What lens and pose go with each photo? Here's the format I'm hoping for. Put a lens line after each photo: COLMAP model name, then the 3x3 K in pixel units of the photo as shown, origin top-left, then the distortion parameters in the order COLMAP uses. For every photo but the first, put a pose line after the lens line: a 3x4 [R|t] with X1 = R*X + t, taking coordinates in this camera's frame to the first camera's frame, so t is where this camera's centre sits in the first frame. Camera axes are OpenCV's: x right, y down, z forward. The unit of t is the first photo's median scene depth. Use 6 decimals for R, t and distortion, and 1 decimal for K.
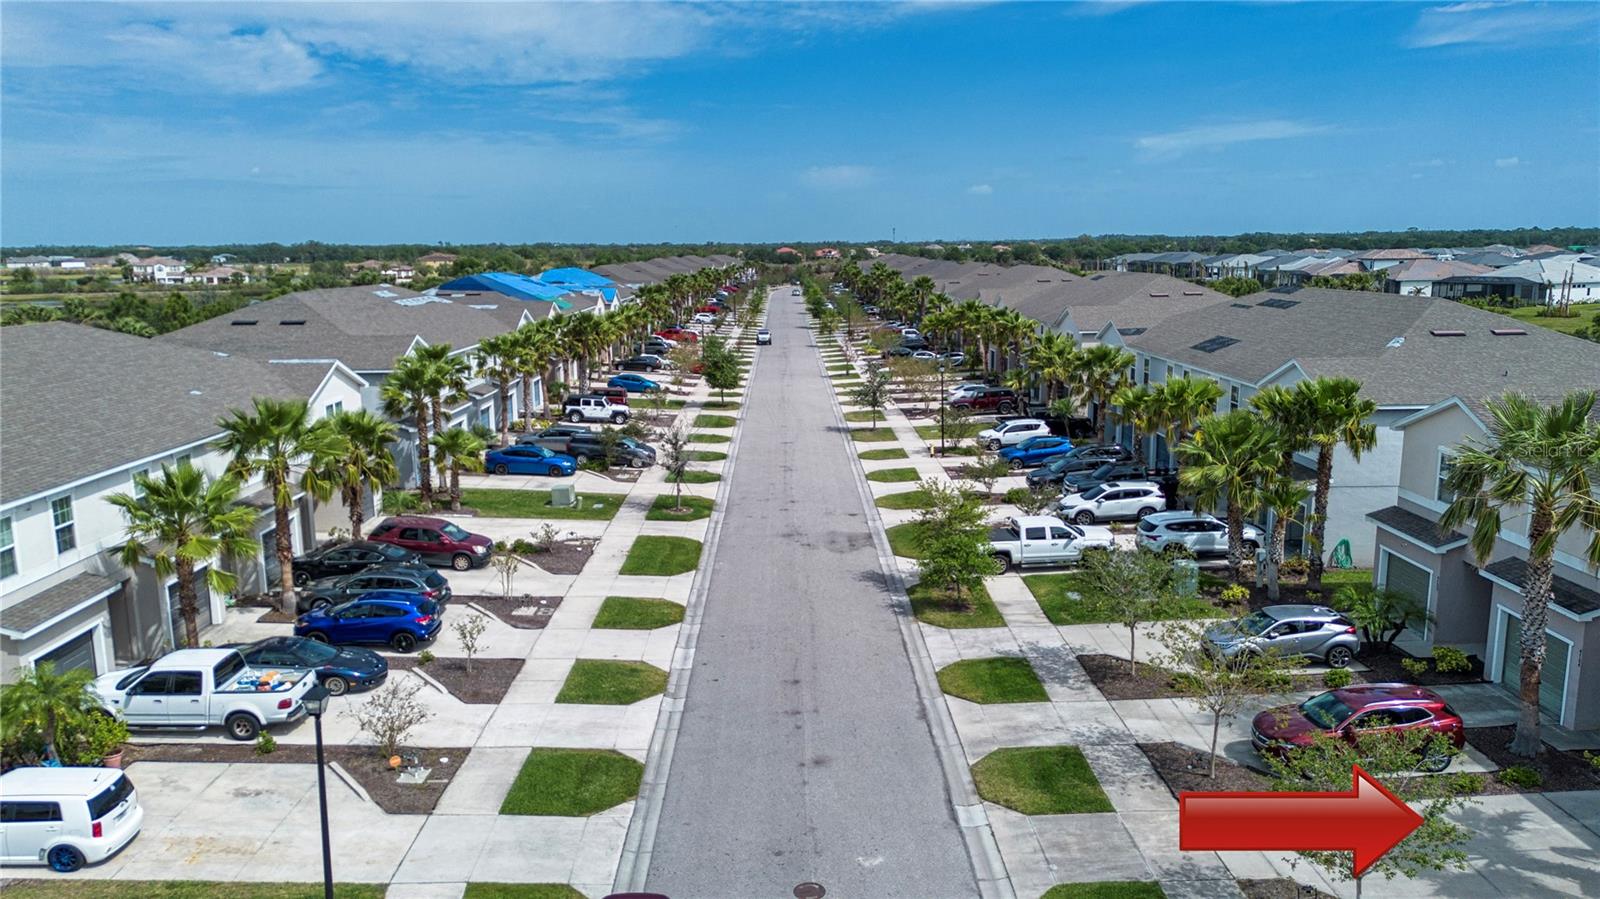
lens RADIAL K [[1123.4, 0, 803.6], [0, 1123.4, 456.9], [0, 0, 1]] dist [0.061945, -0.053603]
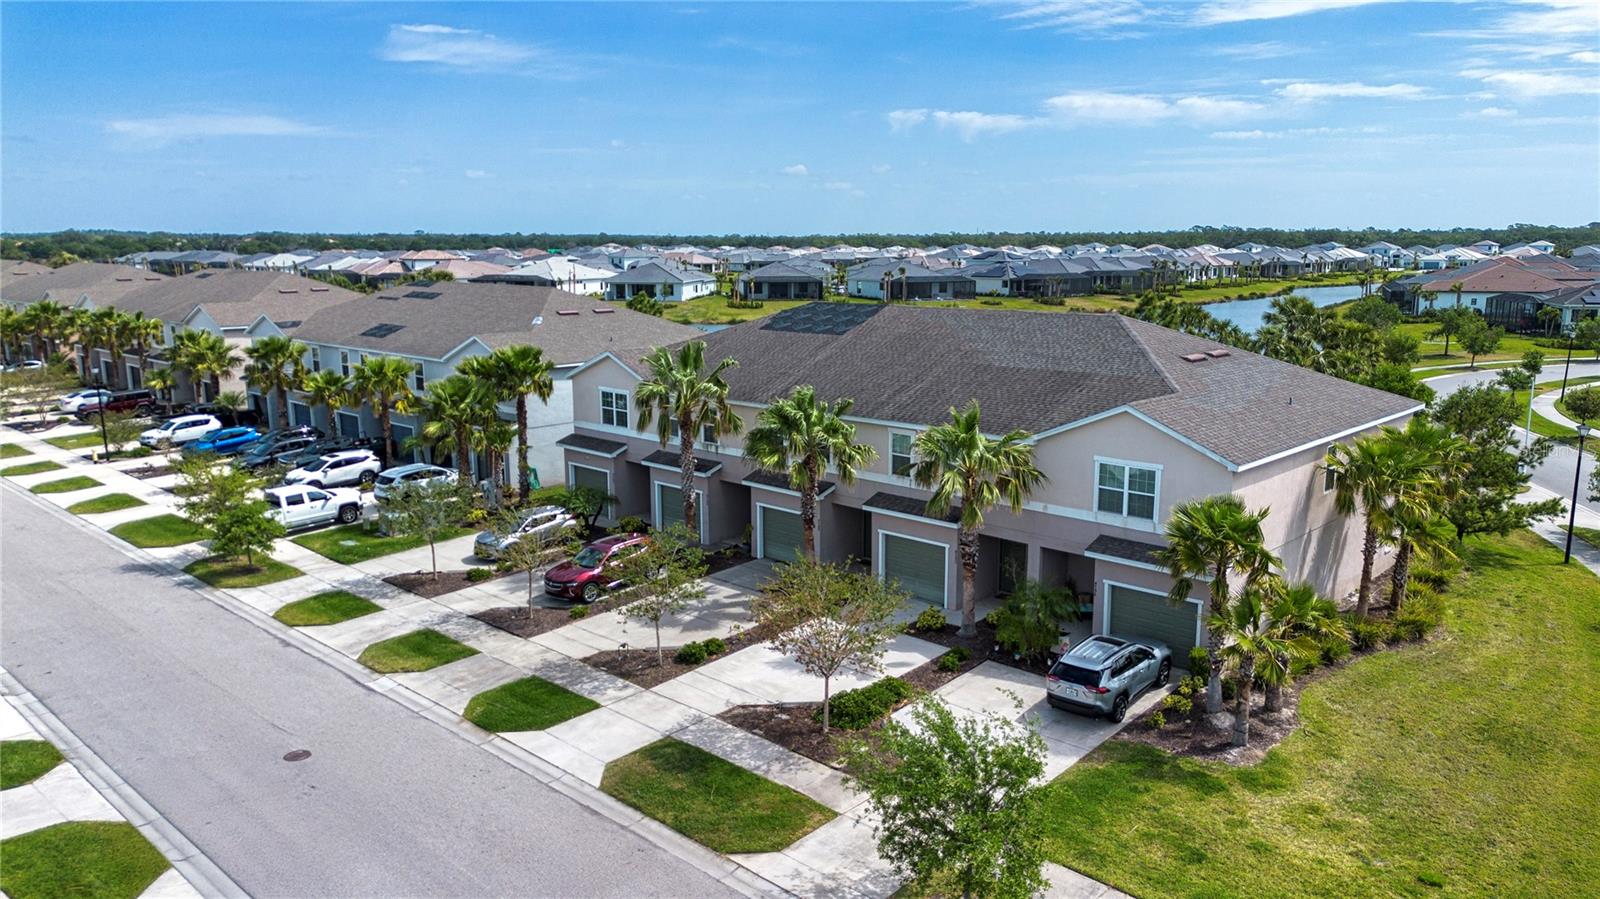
lens RADIAL K [[1123.4, 0, 803.6], [0, 1123.4, 456.9], [0, 0, 1]] dist [0.061945, -0.053603]
pose [[0.694311, -0.127165, 0.708351, -0.268649], [0.127275, 0.990447, 0.053056, 0.033531], [-0.708331, 0.053318, 0.703864, -0.181261]]
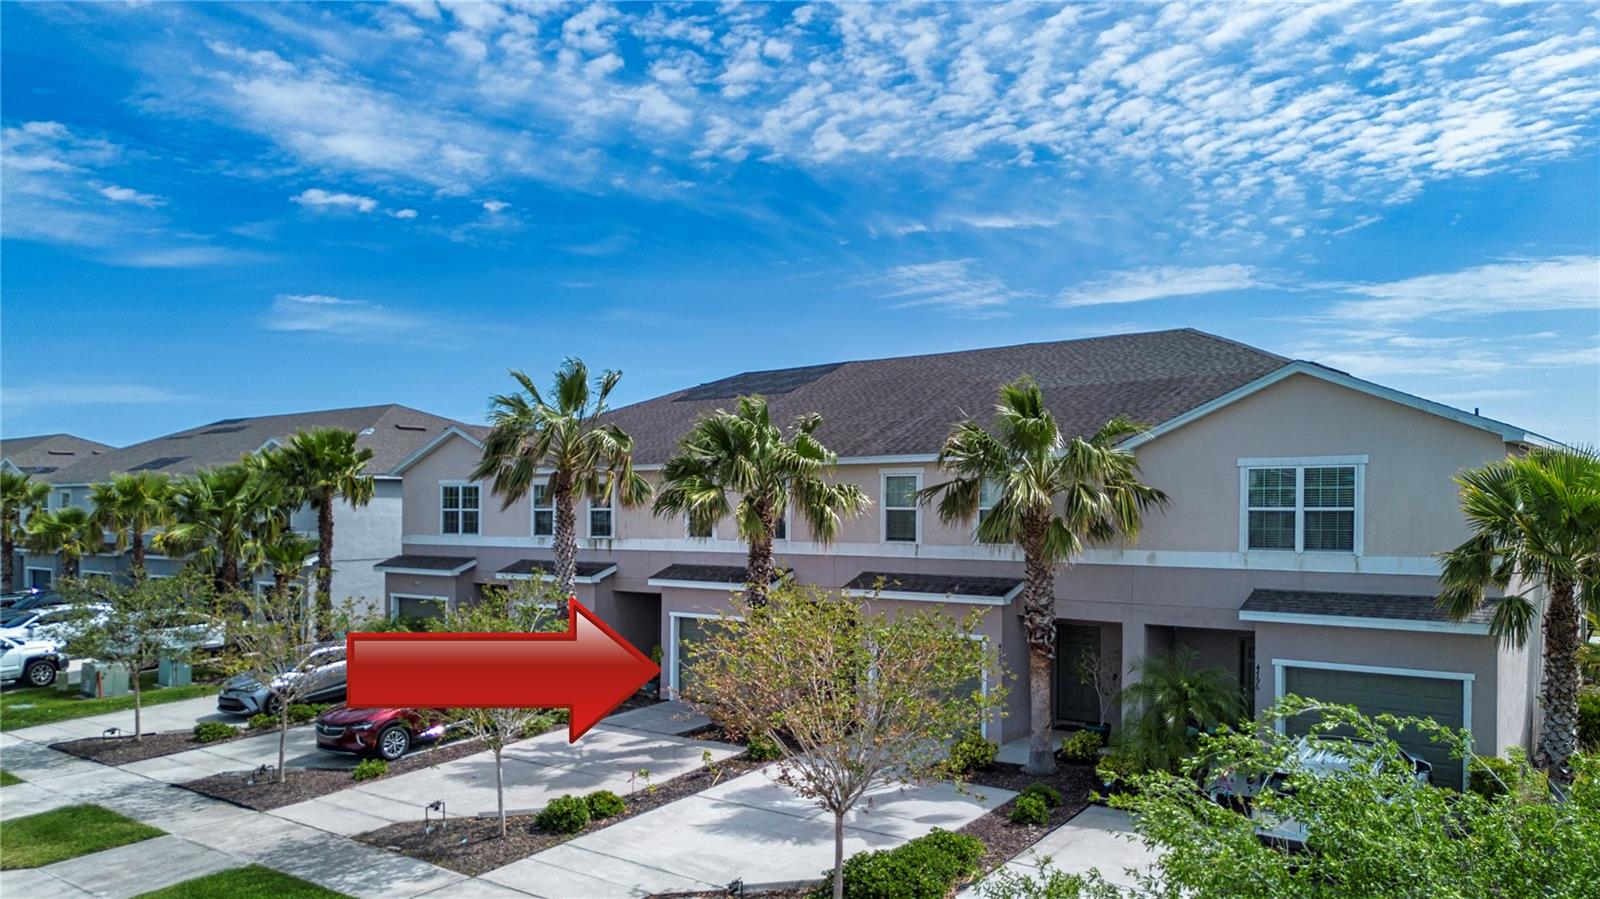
lens RADIAL K [[1139.7, 0, 815.1], [0, 1139.7, 536.4], [0, 0, 1]] dist [0.058741, -0.058718]
pose [[0.615248, -0.019209, 0.788100, -0.041886], [0.144810, 0.985446, -0.089031, 0.164289], [-0.774920, 0.168901, 0.609075, 0.107612]]
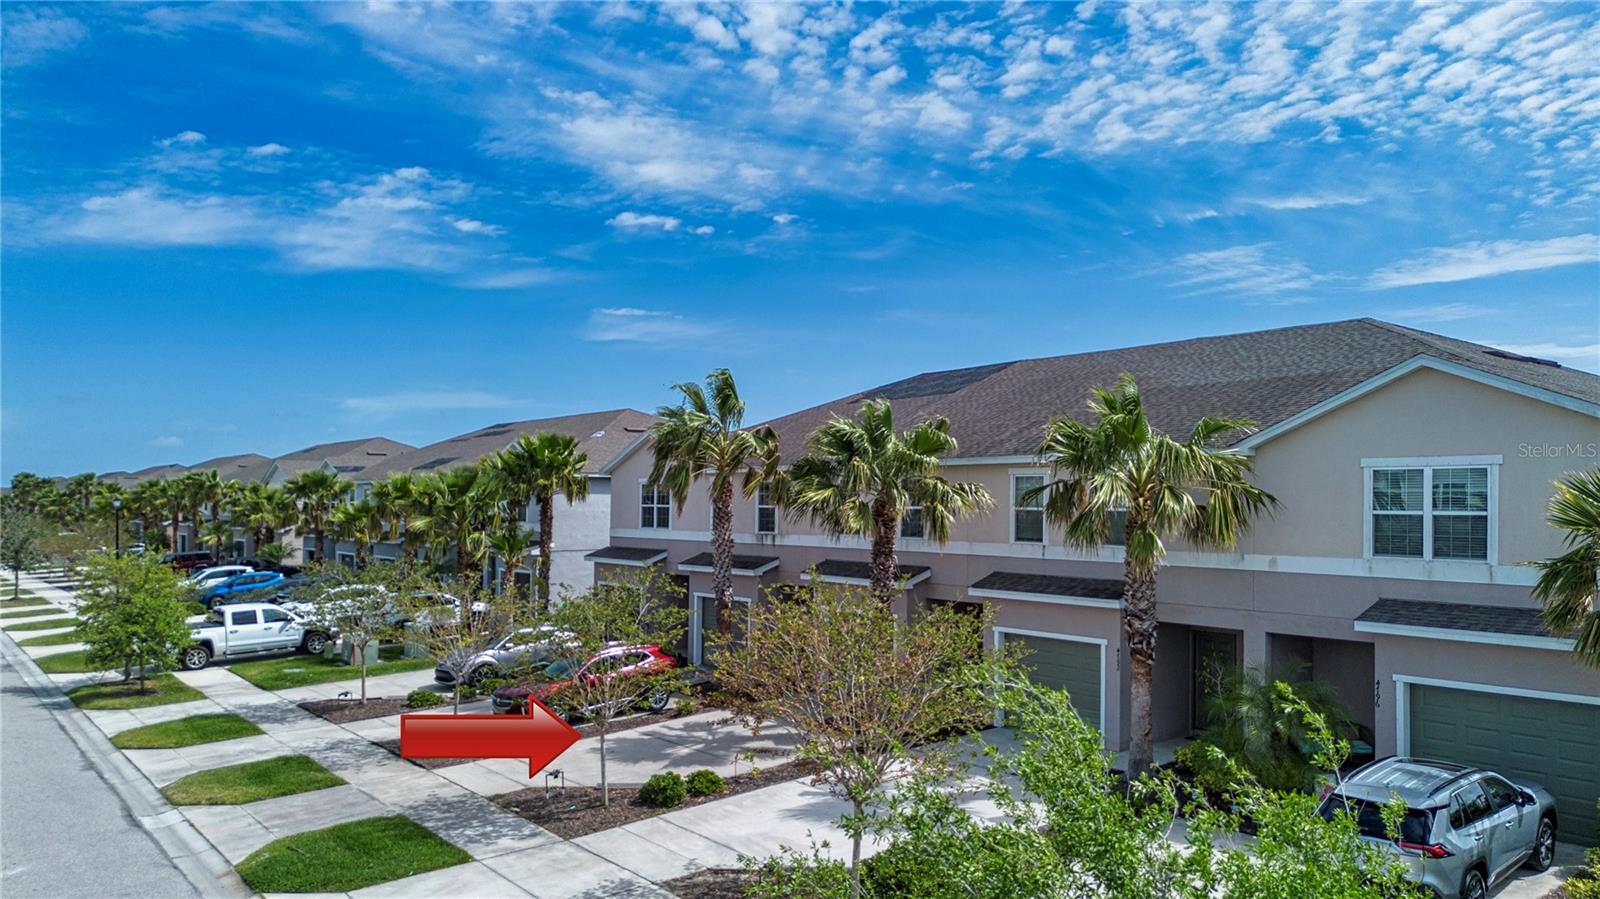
lens RADIAL K [[1131.3, 0, 809.8], [0, 1131.3, 487.5], [0, 0, 1]] dist [0.057743, -0.050339]
pose [[0.787802, 0.014096, 0.615767, 0.004564], [0.106333, 0.981615, -0.158512, 0.175746], [-0.606680, 0.190353, 0.771819, 0.035546]]
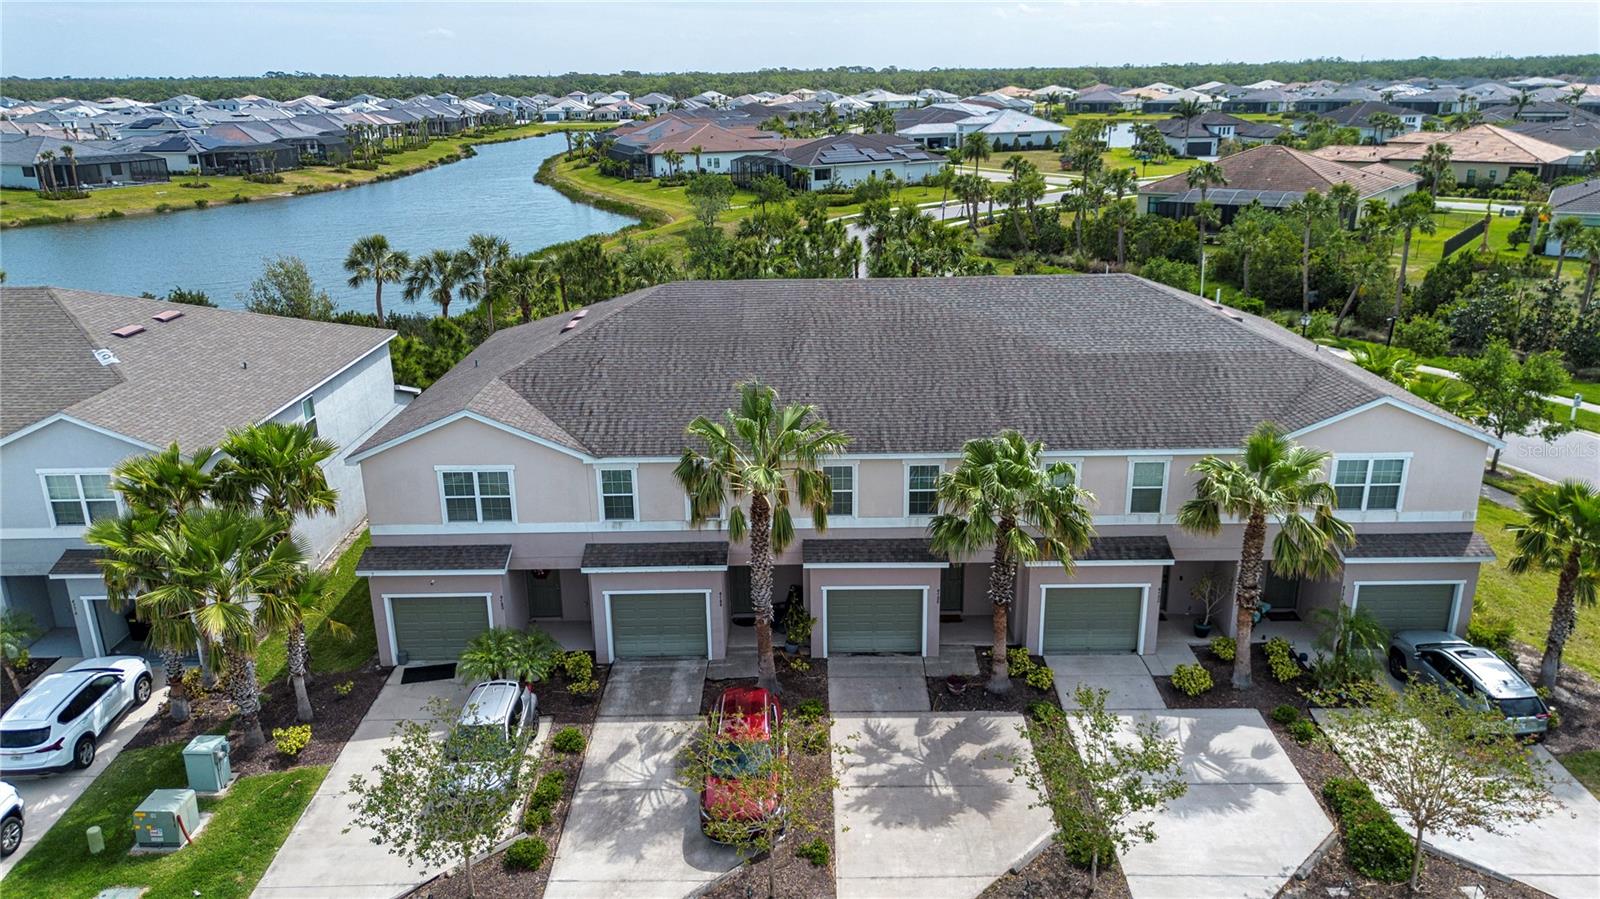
lens RADIAL K [[1123.4, 0, 803.6], [0, 1123.4, 456.9], [0, 0, 1]] dist [0.061945, -0.053603]
pose [[0.014260, -0.308621, 0.951078, -0.260842], [0.198239, 0.933166, 0.299837, -0.206646], [-0.980050, 0.184265, 0.074488, 0.587935]]
